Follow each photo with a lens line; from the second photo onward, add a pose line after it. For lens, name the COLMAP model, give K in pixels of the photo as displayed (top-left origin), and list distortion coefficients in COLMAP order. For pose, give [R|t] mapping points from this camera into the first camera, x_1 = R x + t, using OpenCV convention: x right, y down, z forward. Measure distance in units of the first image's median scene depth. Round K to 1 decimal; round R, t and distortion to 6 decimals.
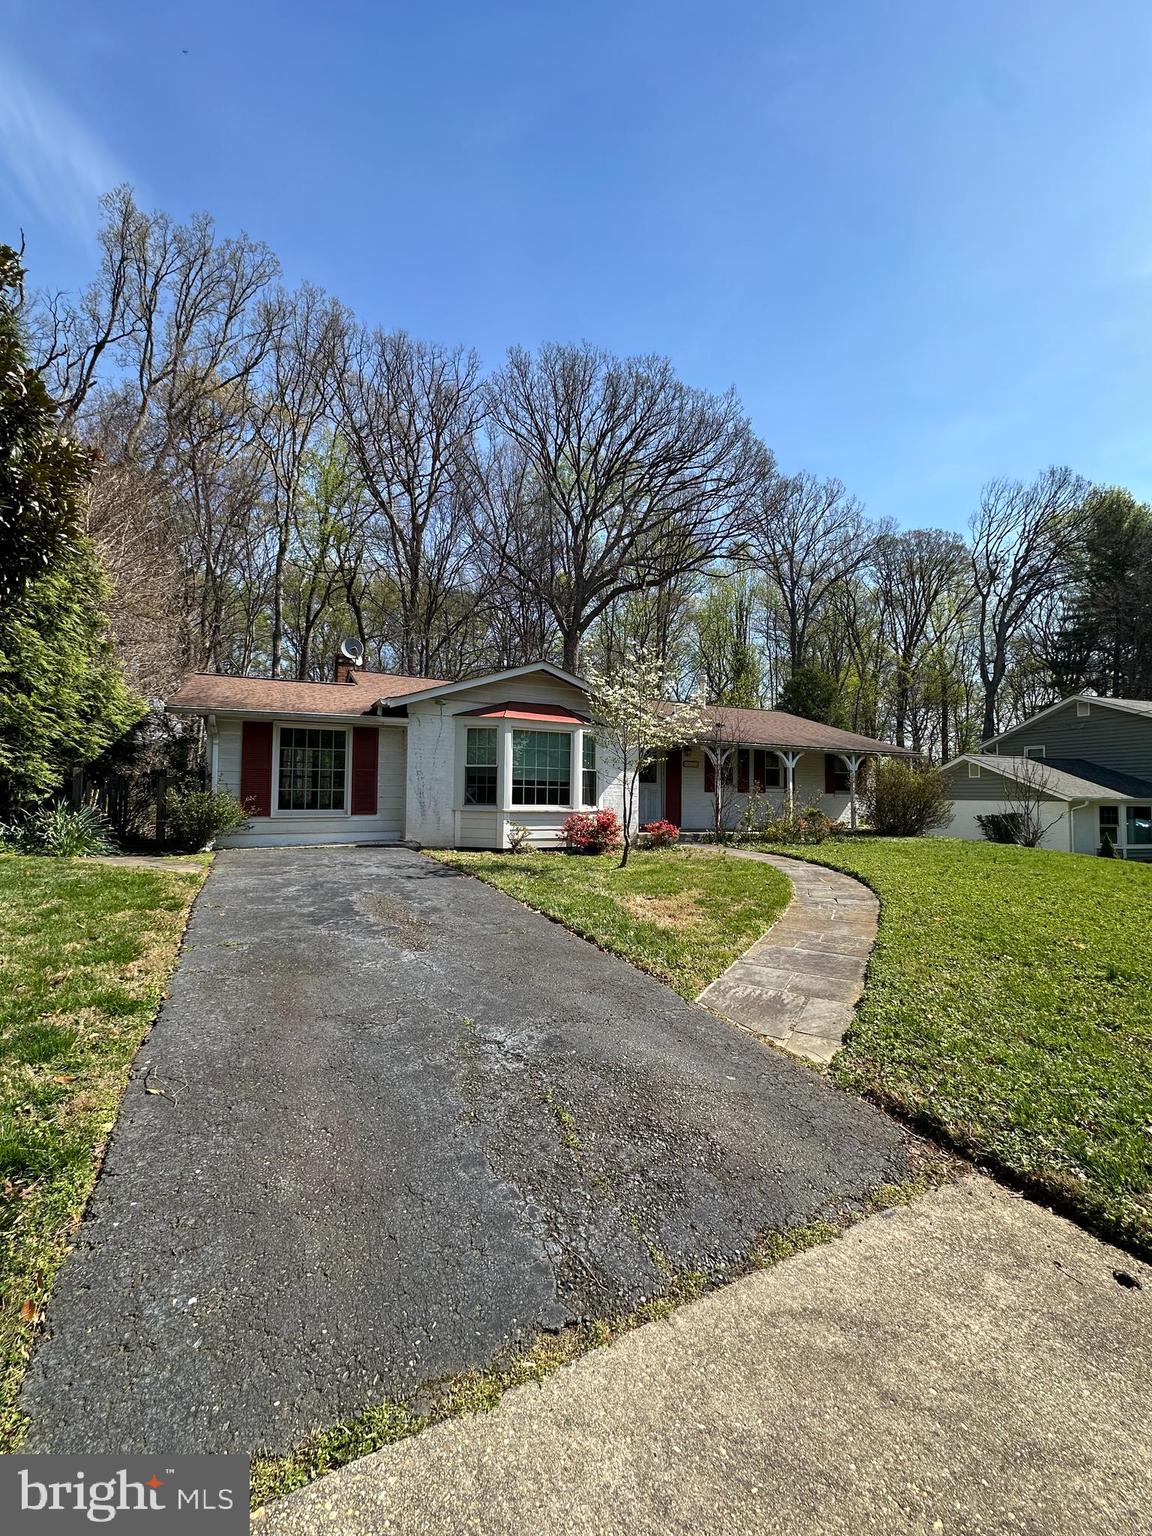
lens RADIAL K [[612.0, 0, 574.7], [0, 612.0, 769.5], [0, 0, 1]] dist [0.000137, -0.001230]
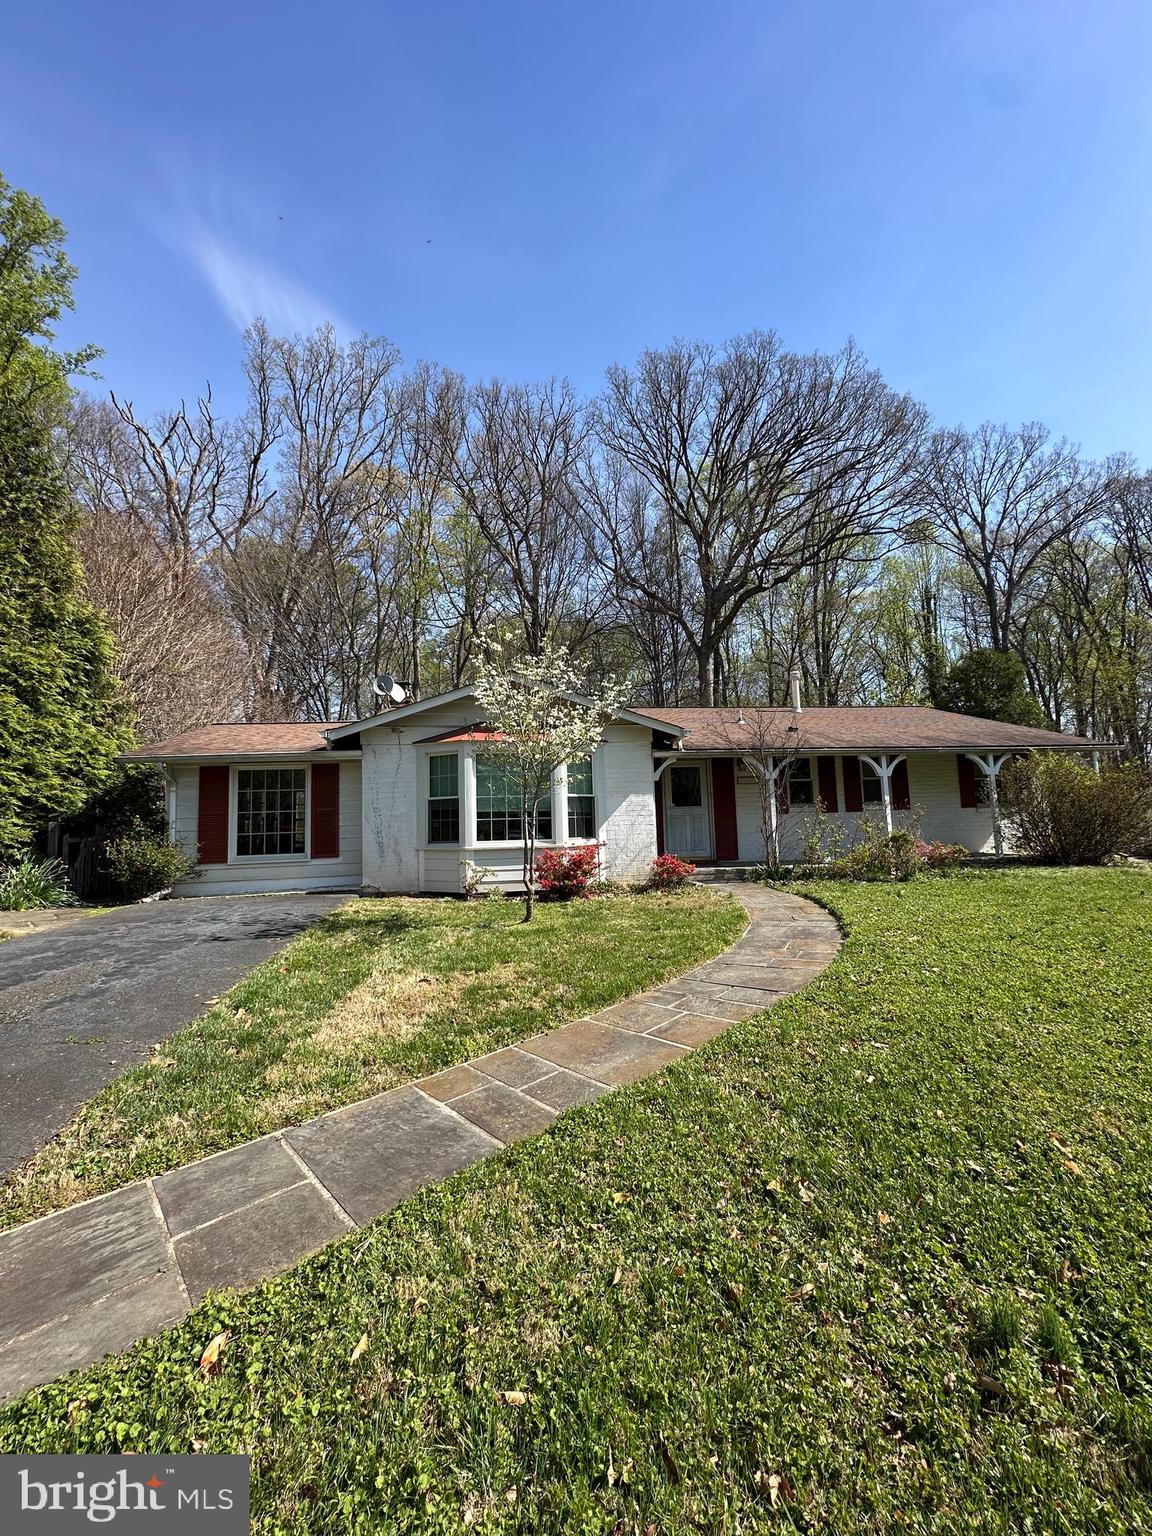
lens RADIAL K [[612.0, 0, 576.7], [0, 612.0, 769.2], [0, 0, 1]] dist [0.000137, -0.001230]
pose [[0.949271, -0.069795, -0.306616, 0.299822], [0.054797, 0.996854, -0.057263, 0.013497], [0.309648, 0.037557, 0.950109, 0.224811]]
